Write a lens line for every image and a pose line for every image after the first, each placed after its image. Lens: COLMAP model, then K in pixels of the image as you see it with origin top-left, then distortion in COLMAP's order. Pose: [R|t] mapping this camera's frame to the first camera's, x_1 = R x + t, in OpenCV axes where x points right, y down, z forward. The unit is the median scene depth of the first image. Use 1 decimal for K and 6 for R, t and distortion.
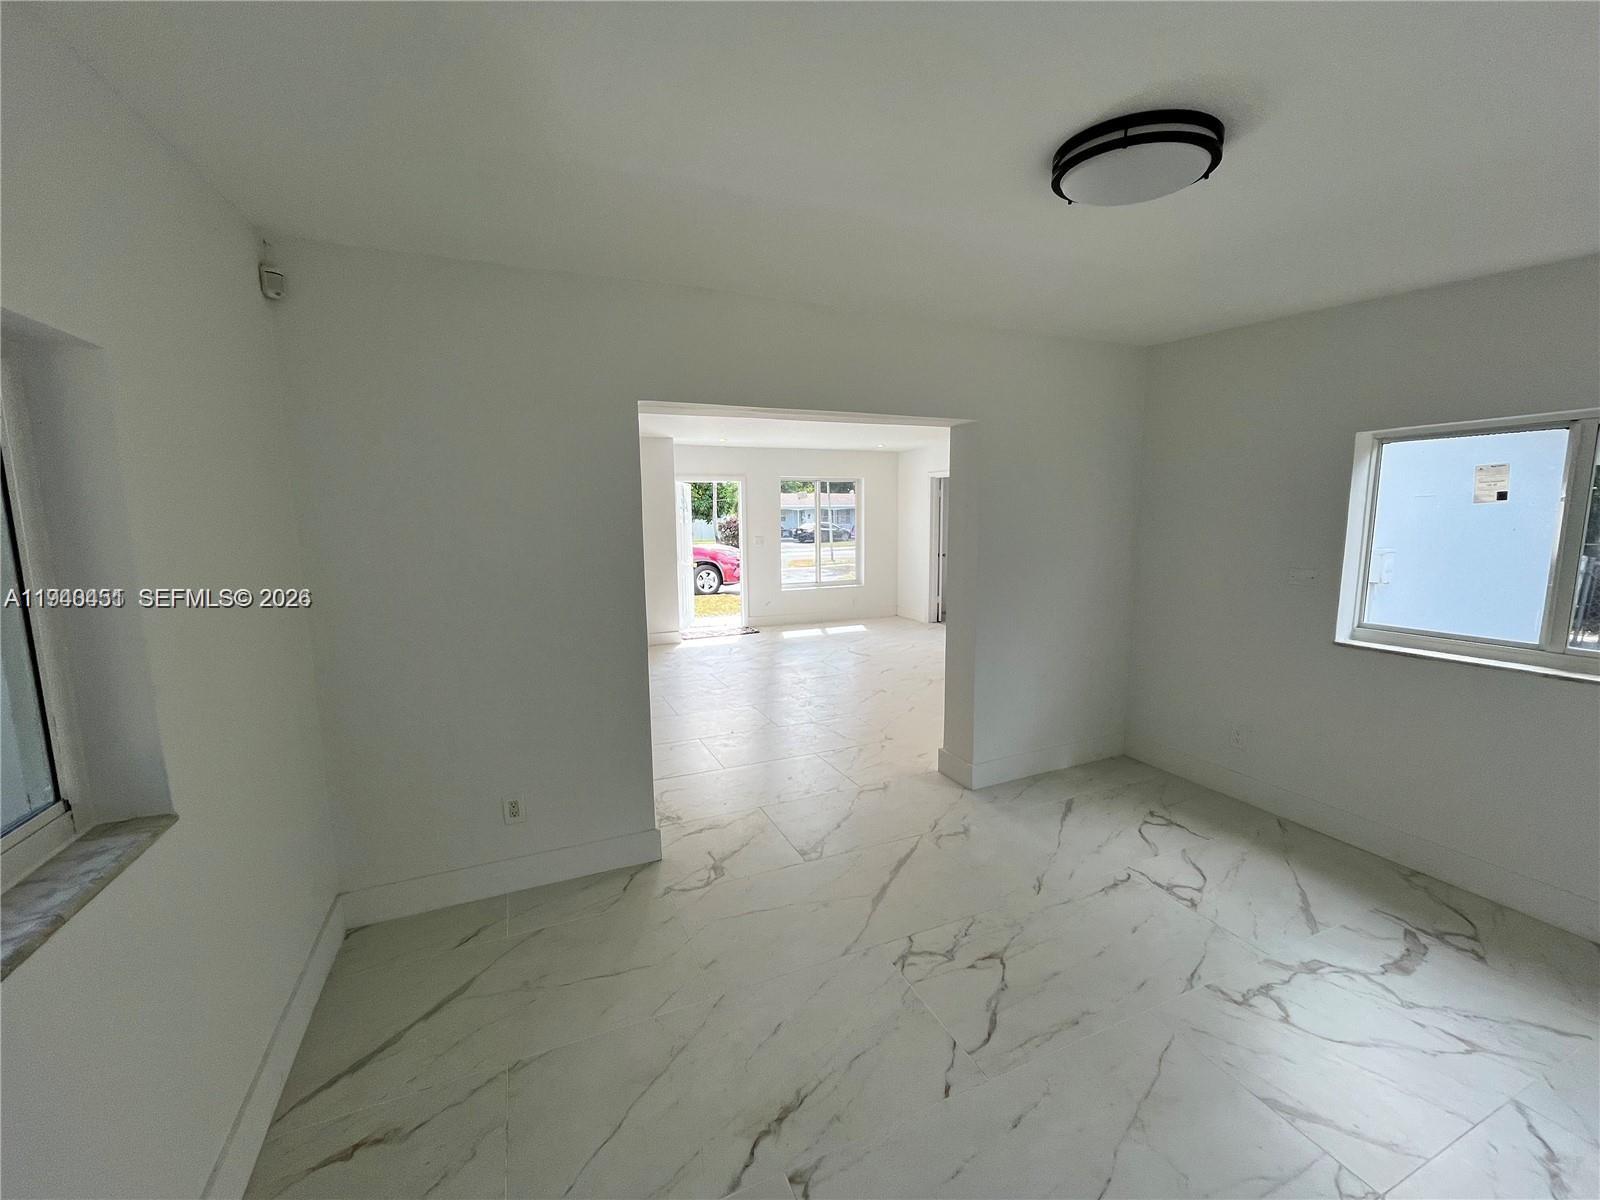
lens RADIAL K [[653.0, 0, 798.3], [0, 653.0, 605.1], [0, 0, 1]] dist [-0.003306, -0.000734]
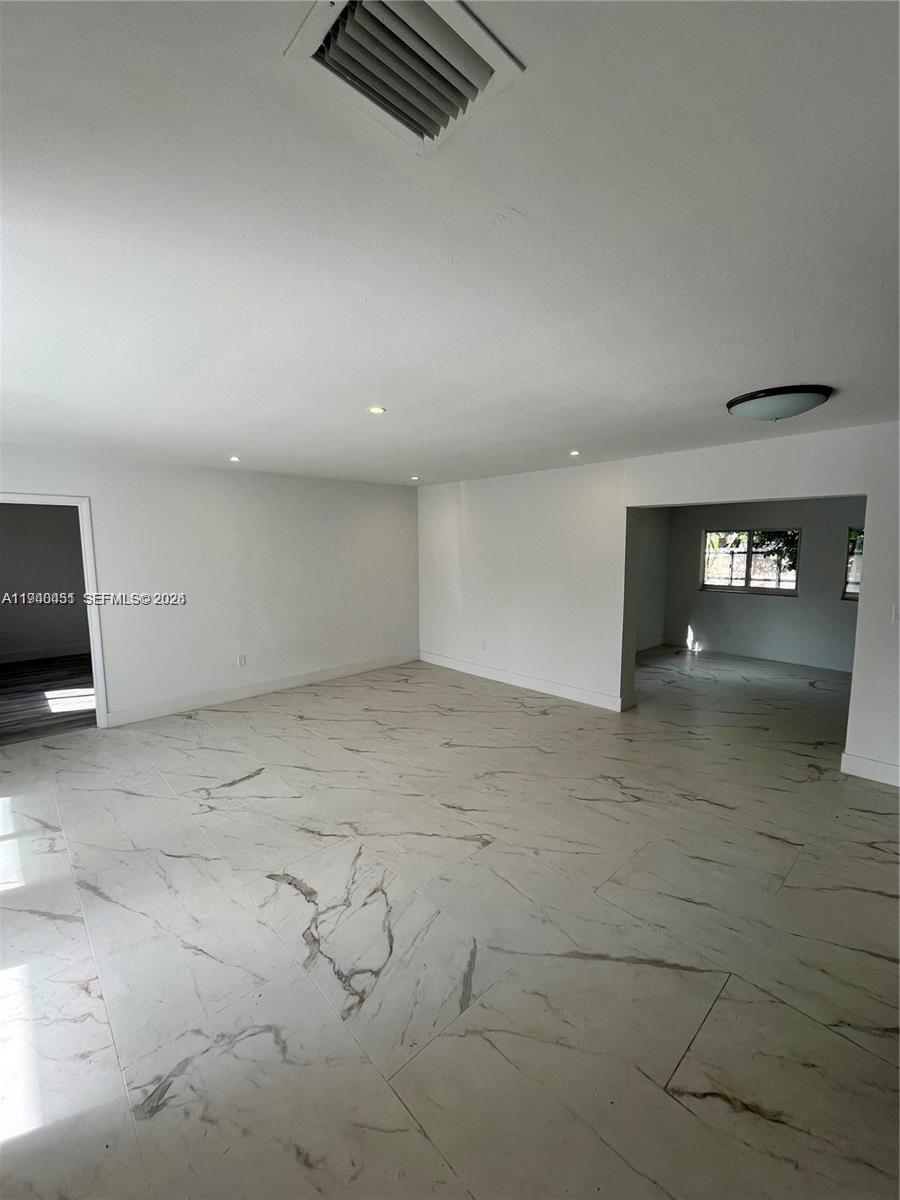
lens RADIAL K [[489.7, 0, 449.3], [0, 489.7, 596.9], [0, 0, 1]] dist [-0.003306, -0.000734]
pose [[-0.328093, -0.079611, 0.941285, -1.332310], [0.145058, 0.980378, 0.133479, -0.439293], [-0.933442, 0.180334, -0.310107, 2.954205]]
